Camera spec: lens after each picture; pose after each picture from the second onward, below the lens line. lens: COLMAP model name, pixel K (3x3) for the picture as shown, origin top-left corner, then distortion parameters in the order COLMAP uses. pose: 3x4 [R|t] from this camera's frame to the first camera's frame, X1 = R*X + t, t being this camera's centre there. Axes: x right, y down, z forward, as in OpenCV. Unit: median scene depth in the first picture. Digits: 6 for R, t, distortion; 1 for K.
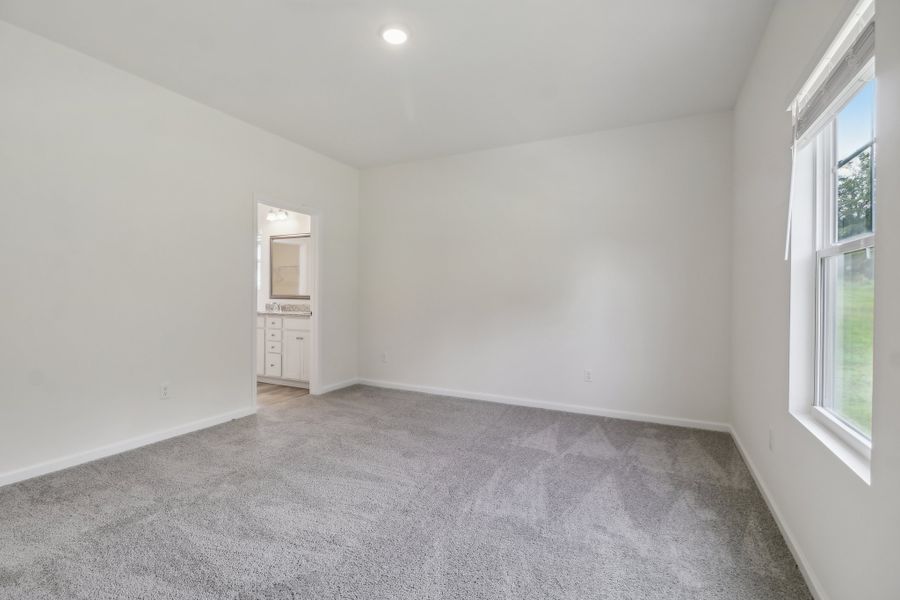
lens RADIAL K [[414.3, 0, 444.7], [0, 414.3, 300.9], [0, 0, 1]] dist [0.009850, -0.006766]
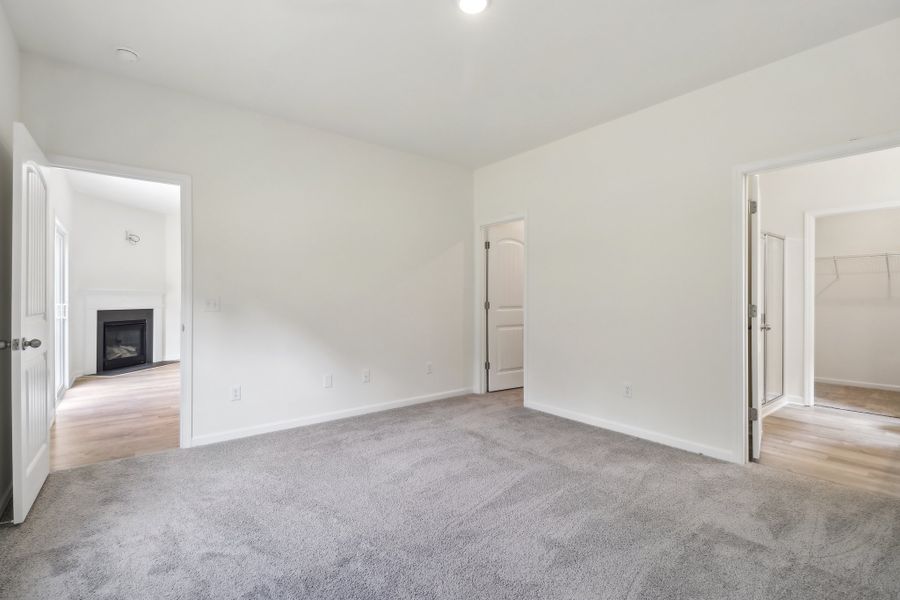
lens RADIAL K [[414.3, 0, 445.7], [0, 414.3, 297.0], [0, 0, 1]] dist [0.009850, -0.006766]
pose [[-0.435679, -0.021635, -0.899842, 0.338933], [-0.013634, 0.999755, -0.017436, -0.003505], [0.899999, 0.004672, -0.435867, 0.659105]]
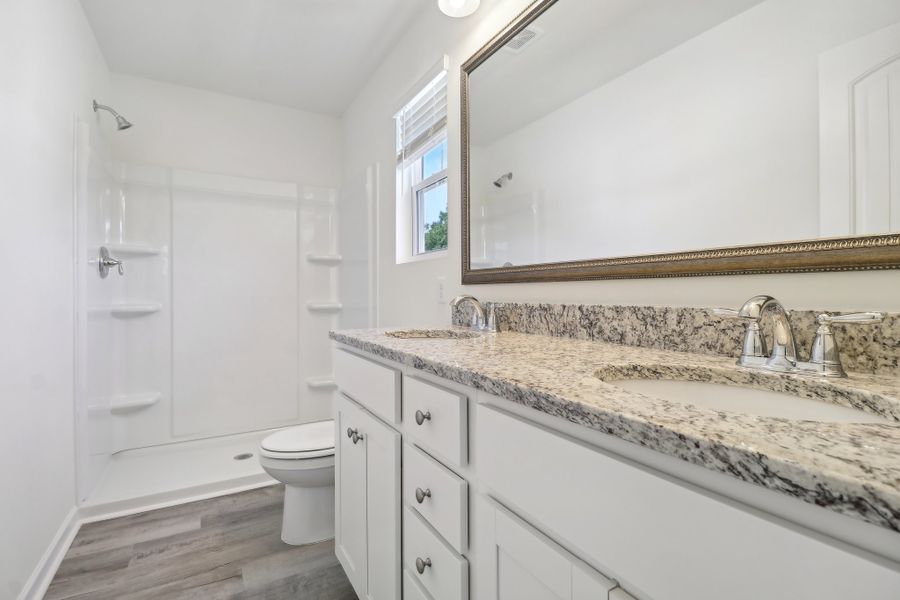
lens RADIAL K [[421.3, 0, 443.5], [0, 421.3, 292.7], [0, 0, 1]] dist [-0.005574, 0.000360]
pose [[0.830666, -0.017265, -0.556504, -0.316035], [0.009893, 0.999819, -0.016252, 0.006176], [0.556684, 0.007994, 0.830686, 0.873306]]
